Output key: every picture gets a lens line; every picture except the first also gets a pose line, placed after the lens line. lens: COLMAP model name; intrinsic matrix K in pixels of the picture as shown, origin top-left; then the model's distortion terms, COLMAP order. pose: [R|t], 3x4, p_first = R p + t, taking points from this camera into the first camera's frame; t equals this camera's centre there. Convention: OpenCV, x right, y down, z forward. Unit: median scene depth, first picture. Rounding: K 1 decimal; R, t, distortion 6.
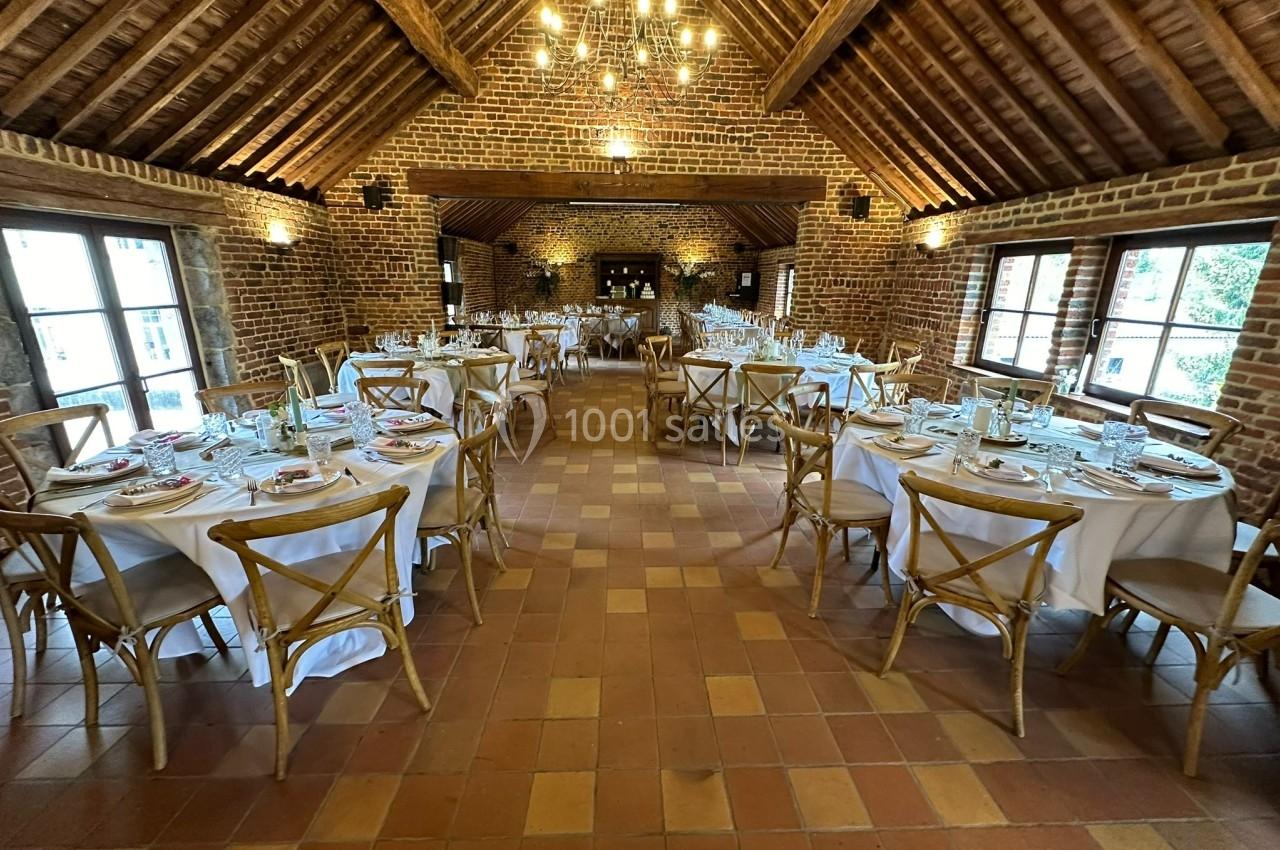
lens RADIAL K [[513.1, 0, 640.0], [0, 513.1, 425.0], [0, 0, 1]] dist [0.000157, 0.000074]
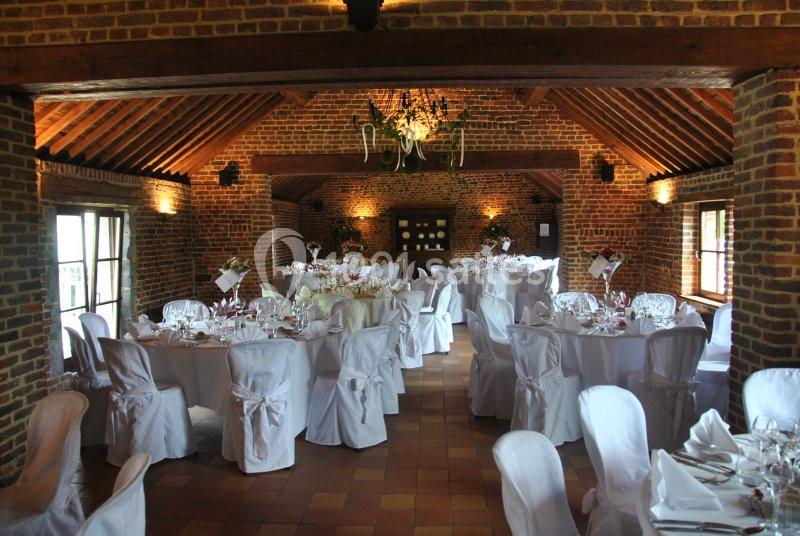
lens RADIAL K [[641.0, 0, 400.0], [0, 641.0, 268.0], [0, 0, 1]] dist [-0.177595, 0.139842]
pose [[0.996215, -0.017799, -0.085079, 0.057516], [-0.001147, 0.976032, -0.217622, 0.131391], [0.086914, 0.216896, 0.972318, -0.474805]]
